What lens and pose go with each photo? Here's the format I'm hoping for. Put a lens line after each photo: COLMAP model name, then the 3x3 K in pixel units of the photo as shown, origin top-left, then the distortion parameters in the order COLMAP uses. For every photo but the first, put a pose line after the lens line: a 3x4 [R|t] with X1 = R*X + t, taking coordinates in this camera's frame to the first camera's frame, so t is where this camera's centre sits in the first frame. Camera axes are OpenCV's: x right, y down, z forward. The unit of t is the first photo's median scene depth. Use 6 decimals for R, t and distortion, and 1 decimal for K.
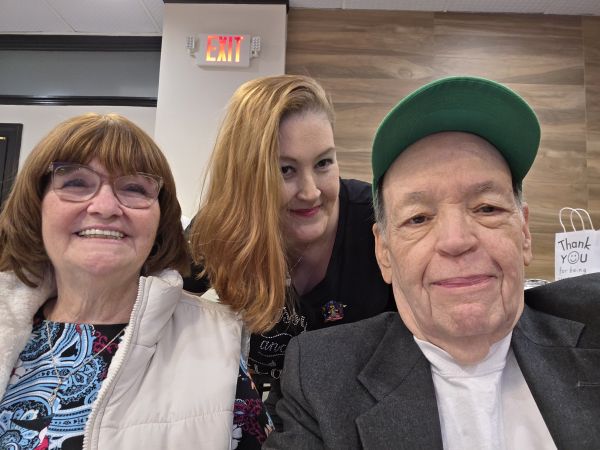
lens RADIAL K [[477.9, 0, 300.0], [0, 477.9, 225.0], [0, 0, 1]] dist [-0.030024, -0.002104]
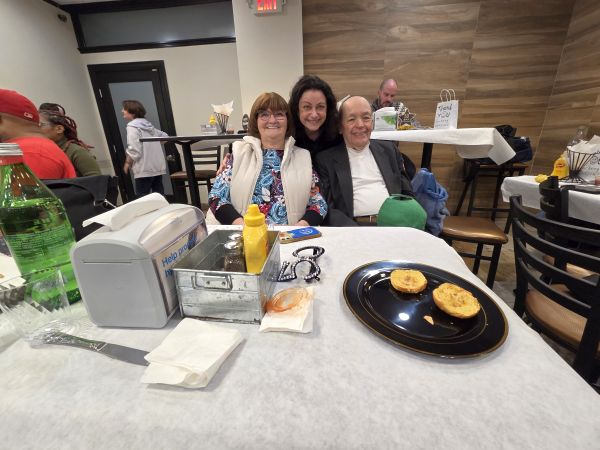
lens RADIAL K [[242.7, 0, 299.5], [0, 242.7, 216.1], [0, 0, 1]] dist [0.000071, -0.000137]
pose [[0.995684, -0.047316, -0.079837, -0.006141], [0.076631, 0.904426, 0.419691, -0.018295], [0.052349, -0.423998, 0.904149, -0.144029]]
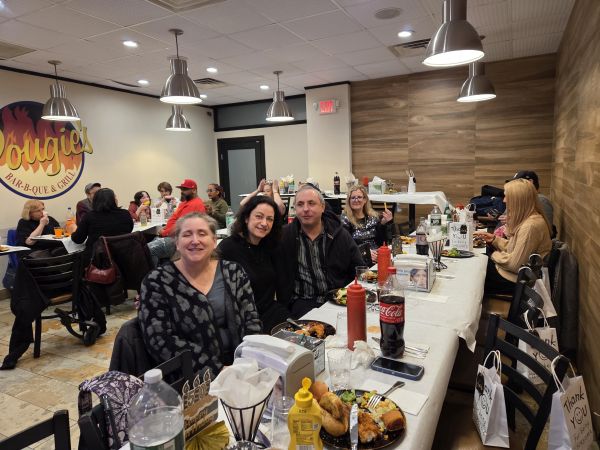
lens RADIAL K [[405.0, 0, 307.9], [0, 405.0, 222.0], [0, 0, 1]] dist [0.051444, -0.034522]
pose [[0.899888, -0.011117, -0.435980, 0.754603], [0.117216, 0.969057, 0.217231, -0.253491], [0.420074, -0.246587, 0.873345, -1.241750]]
